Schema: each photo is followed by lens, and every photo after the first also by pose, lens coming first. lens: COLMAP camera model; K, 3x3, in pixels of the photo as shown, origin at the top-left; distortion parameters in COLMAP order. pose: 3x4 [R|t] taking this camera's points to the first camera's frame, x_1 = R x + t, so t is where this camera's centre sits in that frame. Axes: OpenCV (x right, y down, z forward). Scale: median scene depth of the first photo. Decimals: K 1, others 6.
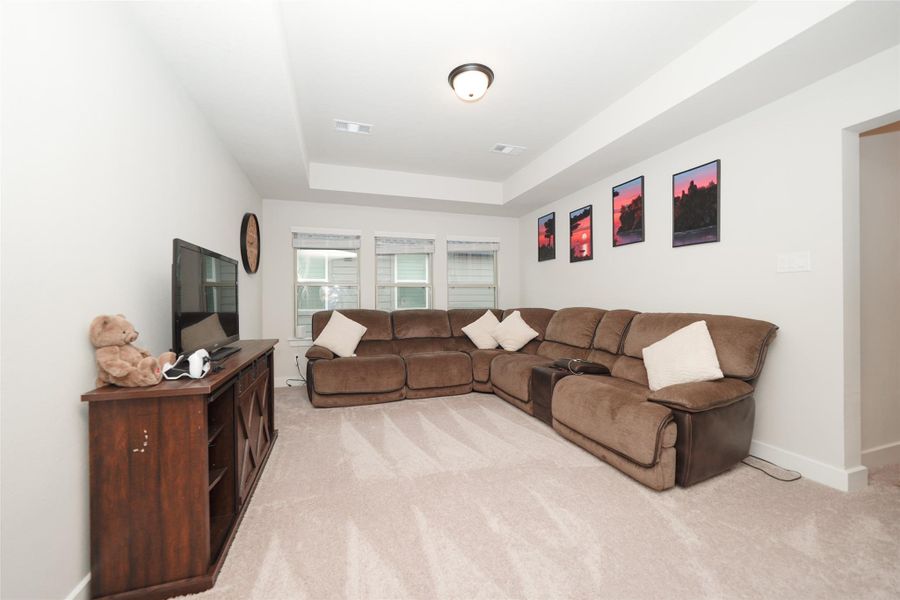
lens RADIAL K [[324.5, 0, 450.0], [0, 324.5, 300.0], [0, 0, 1]] dist [-0.019088, 0.000128]
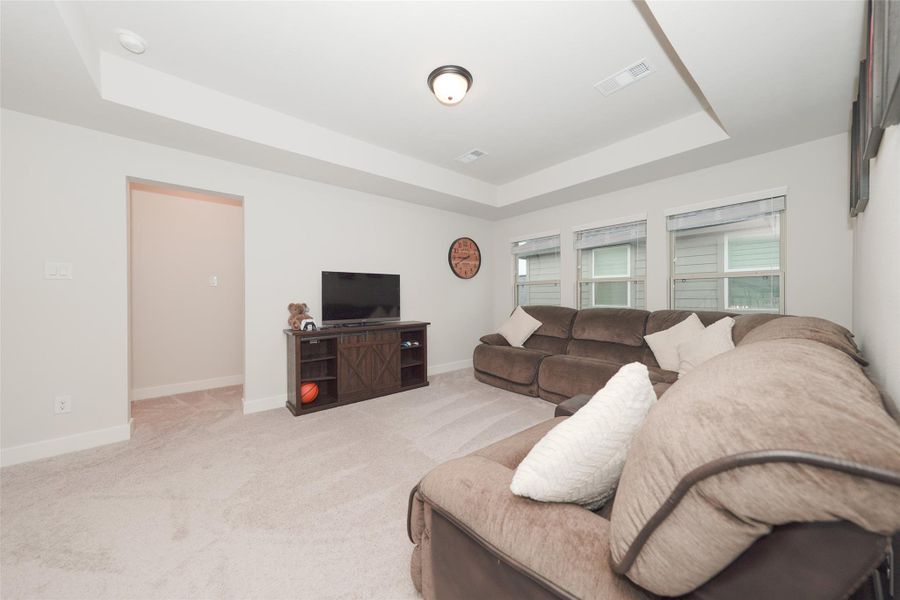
lens RADIAL K [[313.3, 0, 452.9], [0, 313.3, 295.5], [0, 0, 1]] dist [0.001009, 0.000130]
pose [[0.358380, -0.000447, -0.933576, 0.547270], [0.000877, 1.000000, -0.000142, -0.004759], [0.933575, -0.000768, 0.358380, 0.339447]]
